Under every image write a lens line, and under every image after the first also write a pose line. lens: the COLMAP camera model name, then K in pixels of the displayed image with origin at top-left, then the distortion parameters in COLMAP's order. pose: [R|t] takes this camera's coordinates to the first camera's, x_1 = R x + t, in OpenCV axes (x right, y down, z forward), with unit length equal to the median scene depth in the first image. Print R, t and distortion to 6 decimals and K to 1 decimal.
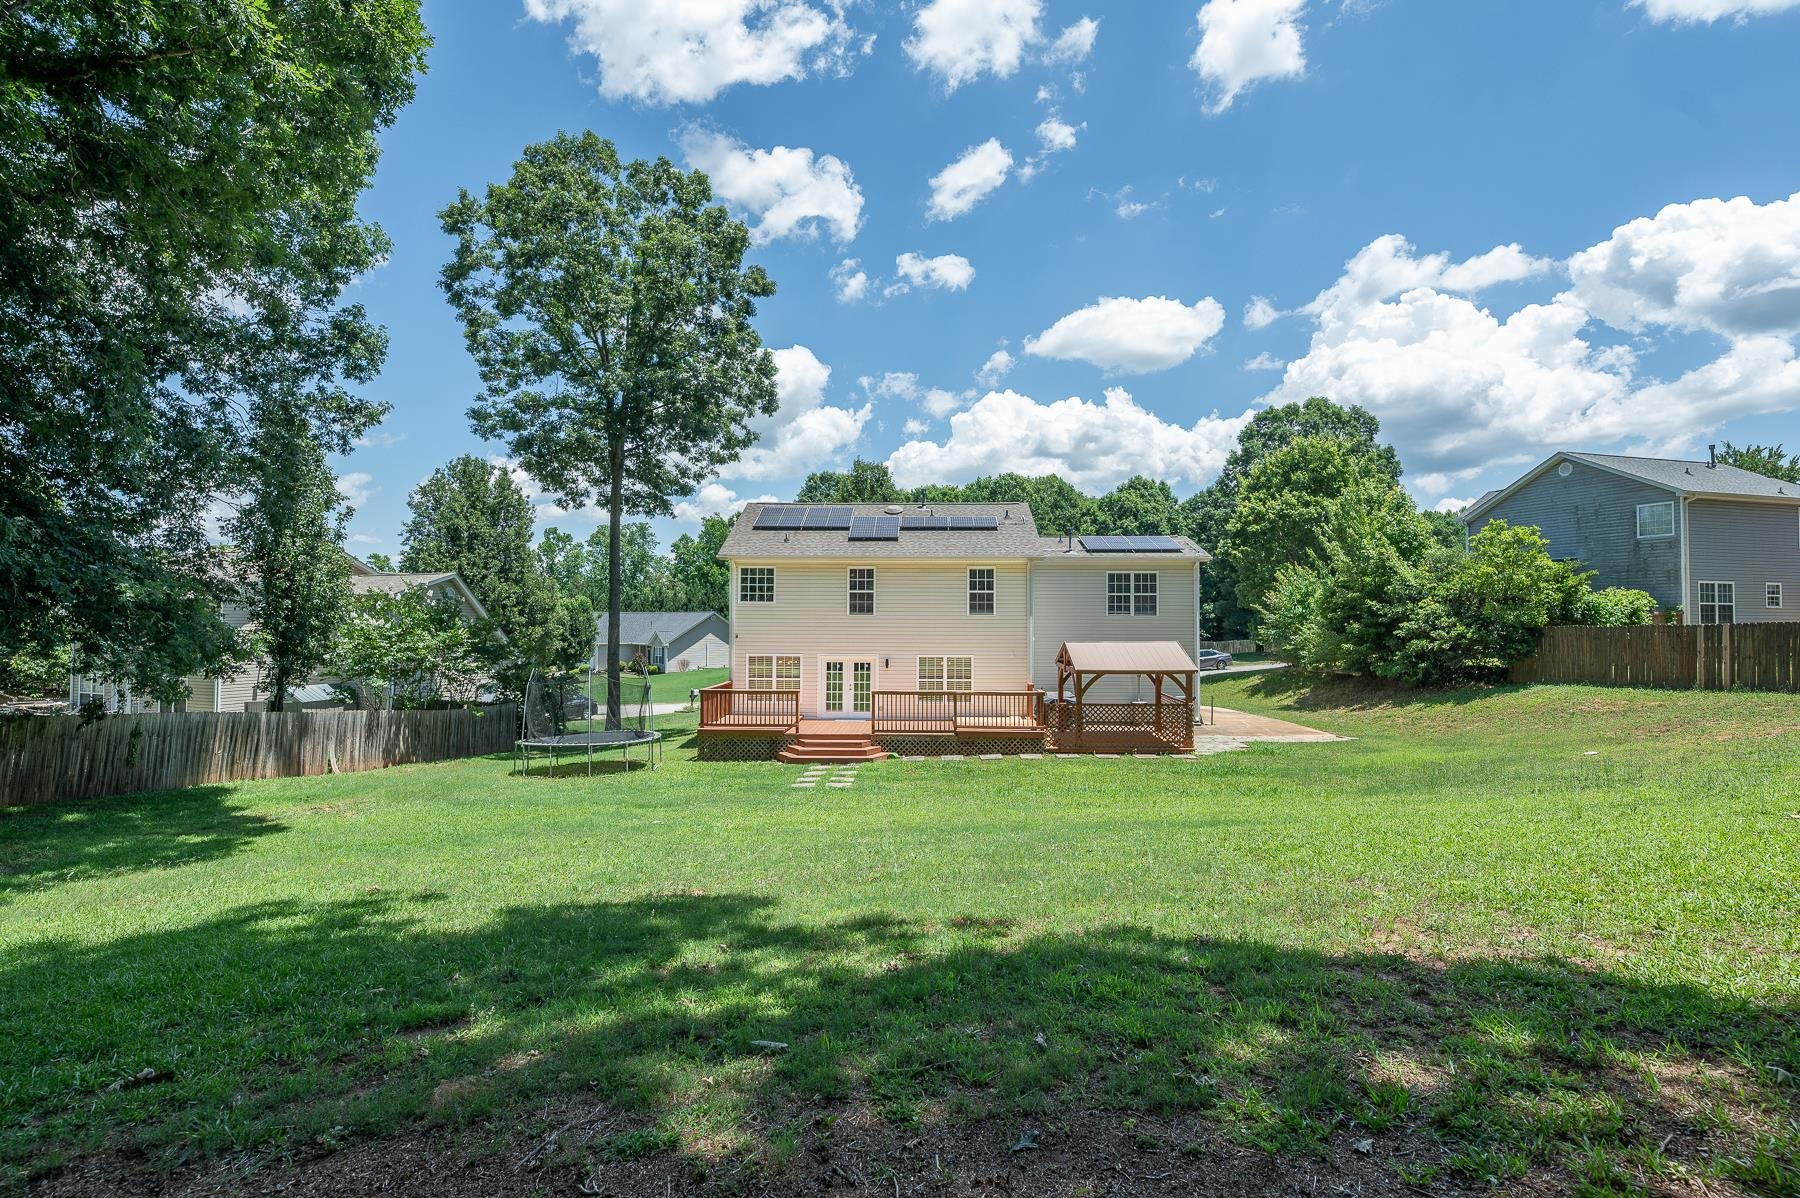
lens RADIAL K [[864.5, 0, 896.6], [0, 864.5, 591.8], [0, 0, 1]] dist [0.017680, 0.000455]
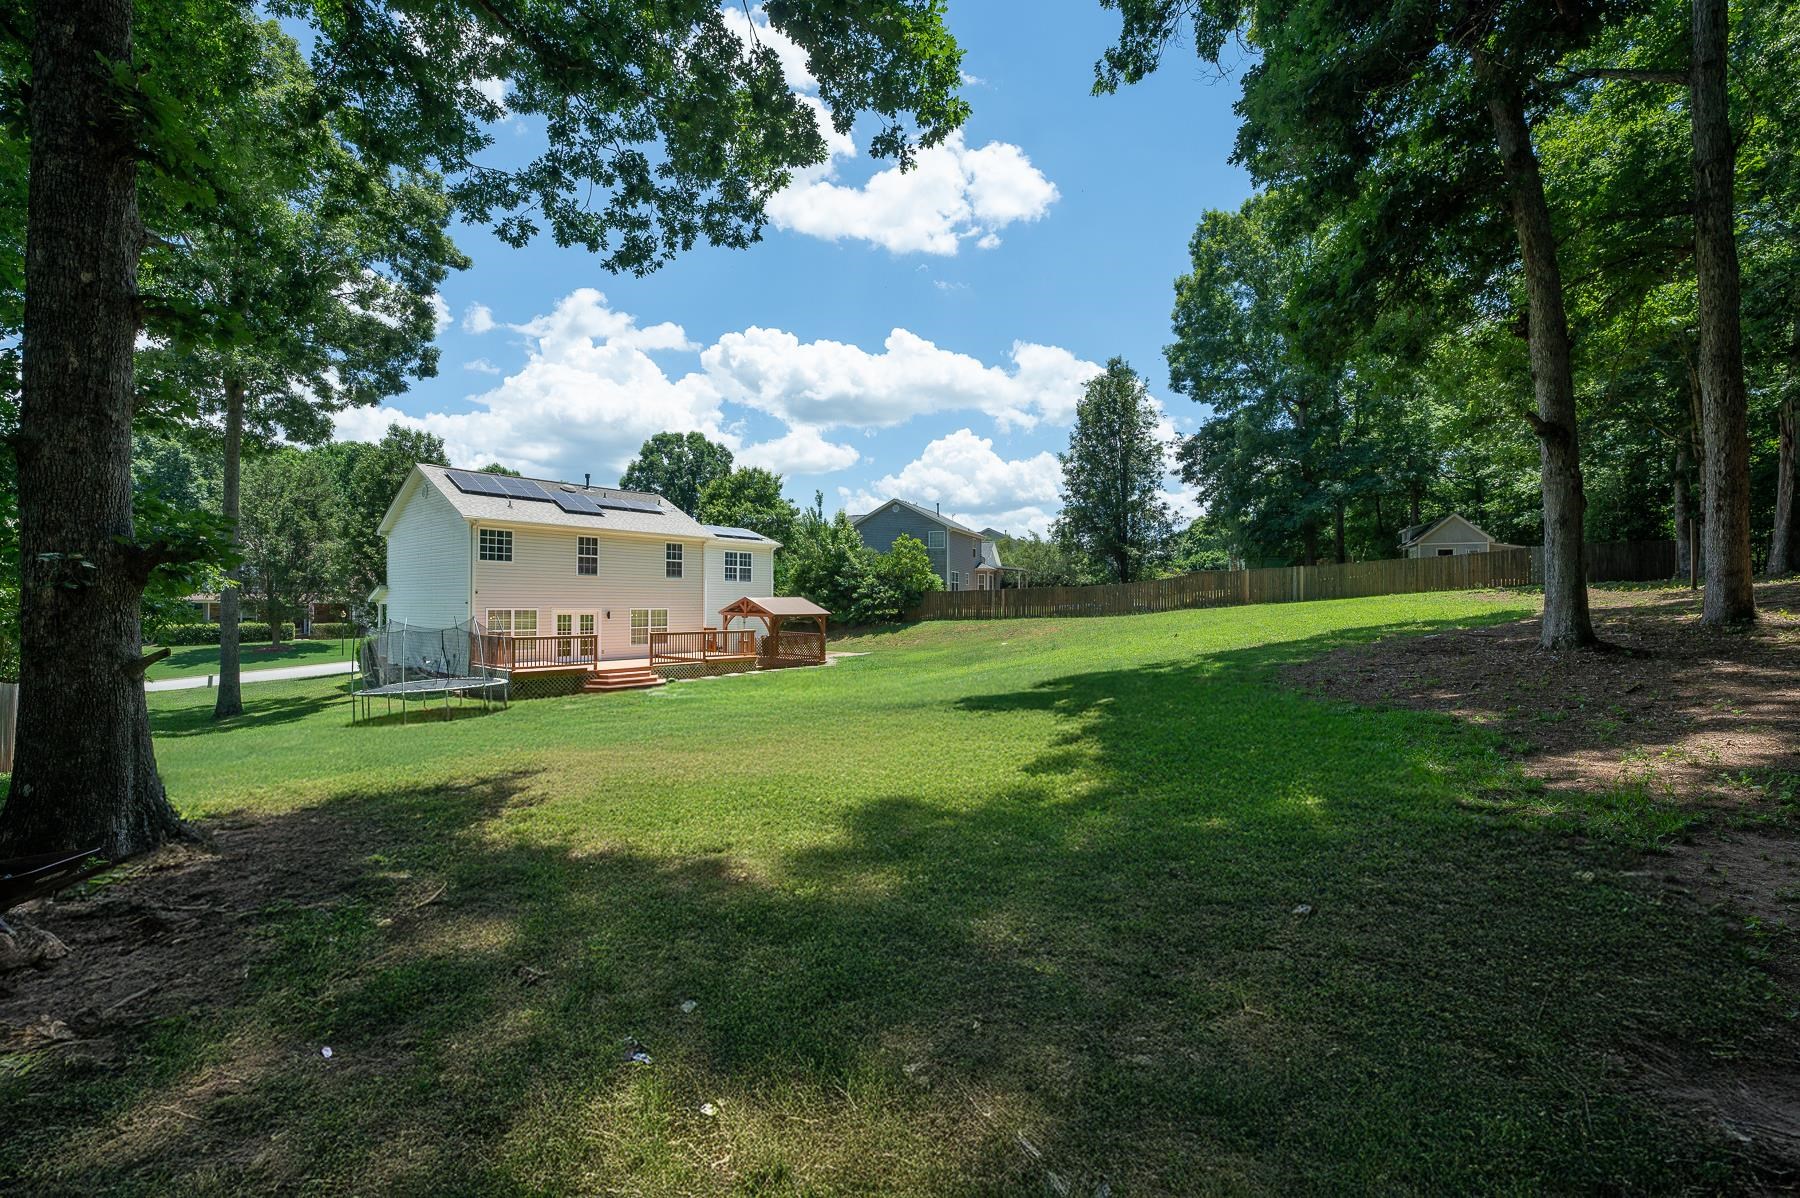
lens RADIAL K [[752.4, 0, 892.1], [0, 752.4, 595.2], [0, 0, 1]] dist [-0.004375, 0.000537]
pose [[0.619140, 0.007527, 0.785245, -0.596427], [-0.026802, 0.999574, 0.011551, 0.030476], [-0.784823, -0.028198, 0.619078, 0.017803]]
